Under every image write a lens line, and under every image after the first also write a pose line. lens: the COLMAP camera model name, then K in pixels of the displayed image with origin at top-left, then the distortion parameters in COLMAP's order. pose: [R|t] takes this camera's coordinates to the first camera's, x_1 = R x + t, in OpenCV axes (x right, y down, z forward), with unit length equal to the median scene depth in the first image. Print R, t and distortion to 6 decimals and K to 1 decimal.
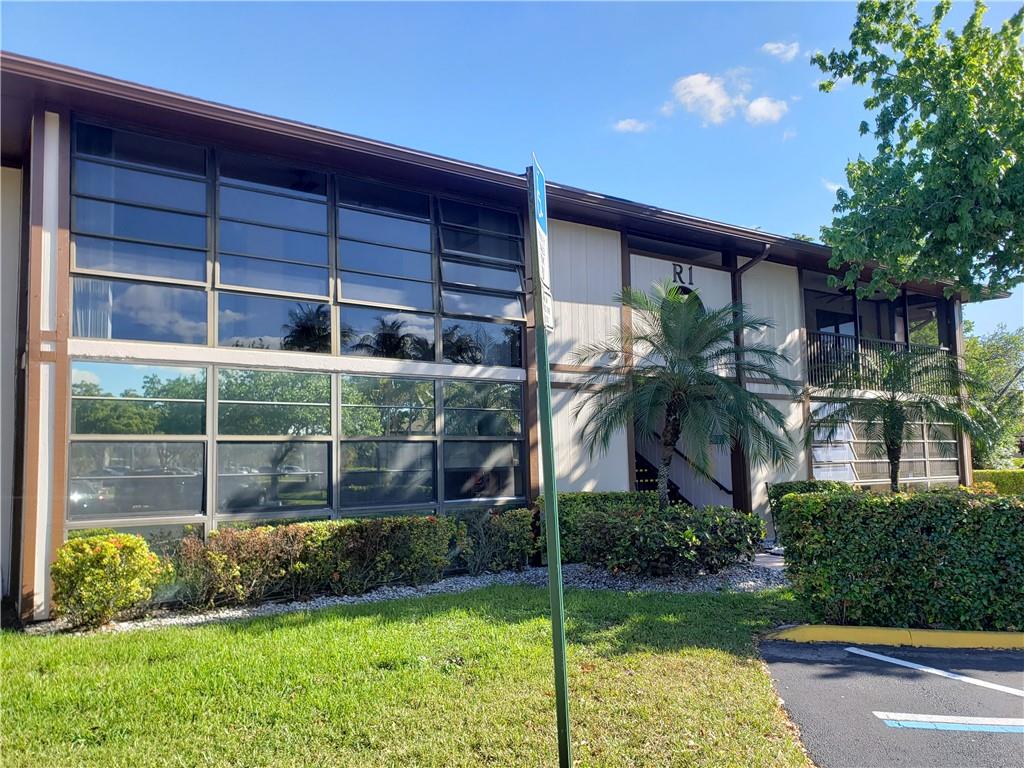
lens RADIAL K [[814.6, 0, 534.3], [0, 814.6, 377.3], [0, 0, 1]] dist [0.055152, -0.029325]
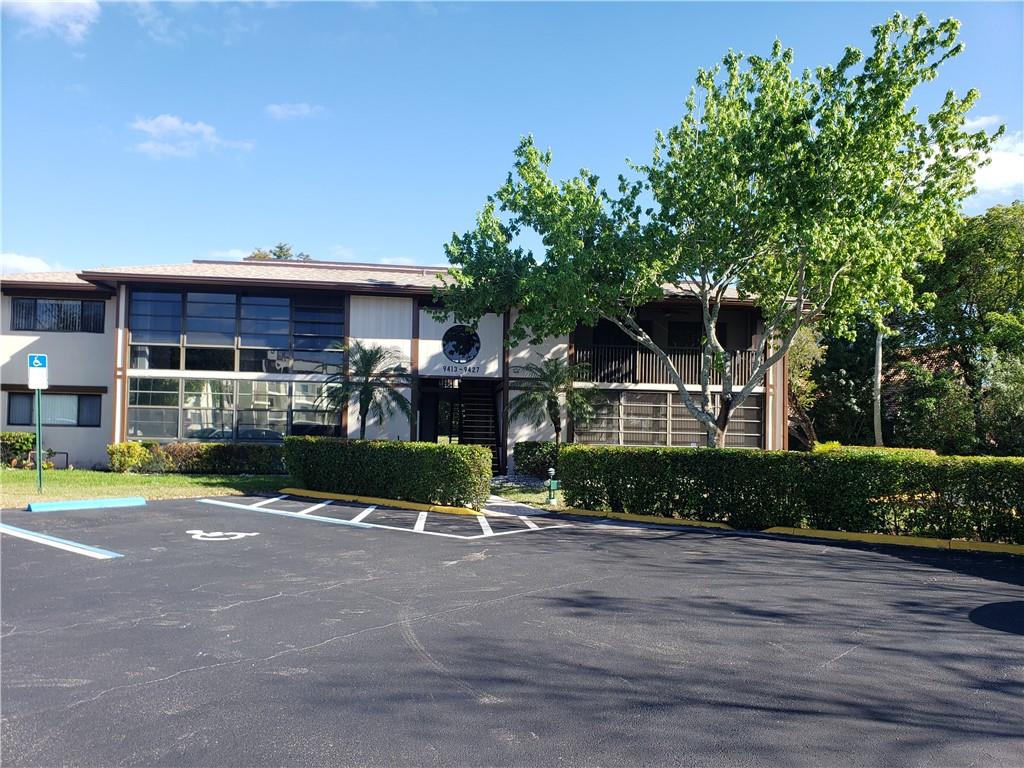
lens RADIAL K [[814.6, 0, 502.2], [0, 814.6, 390.9], [0, 0, 1]] dist [0.055152, -0.029325]
pose [[0.853235, 0.011603, -0.521398, 1.672359], [0.018166, 0.998485, 0.051948, -0.084568], [0.521210, -0.053796, 0.851731, -0.580192]]
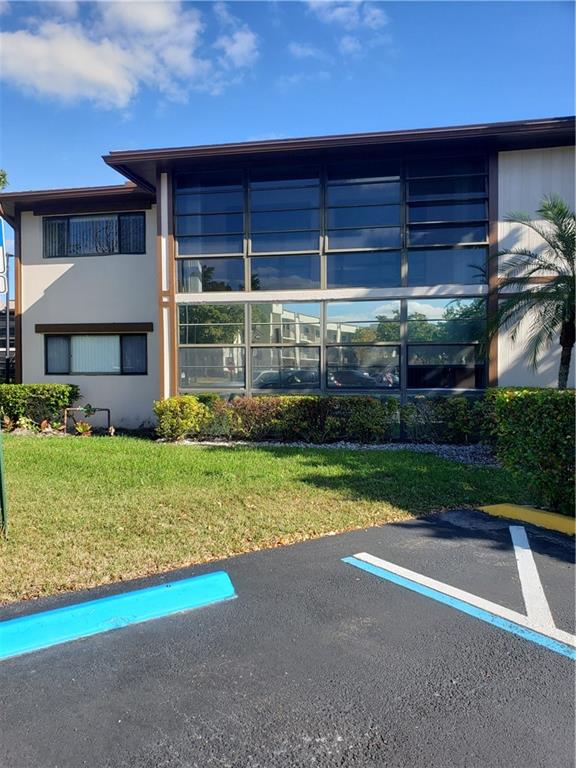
lens RADIAL K [[610.9, 0, 280.0], [0, 610.9, 390.7], [0, 0, 1]] dist [0.055152, -0.029325]
pose [[0.684150, 0.038357, -0.728332, 0.575546], [0.067596, 0.990983, 0.115686, 0.024543], [0.726202, -0.128379, 0.675389, 0.167193]]
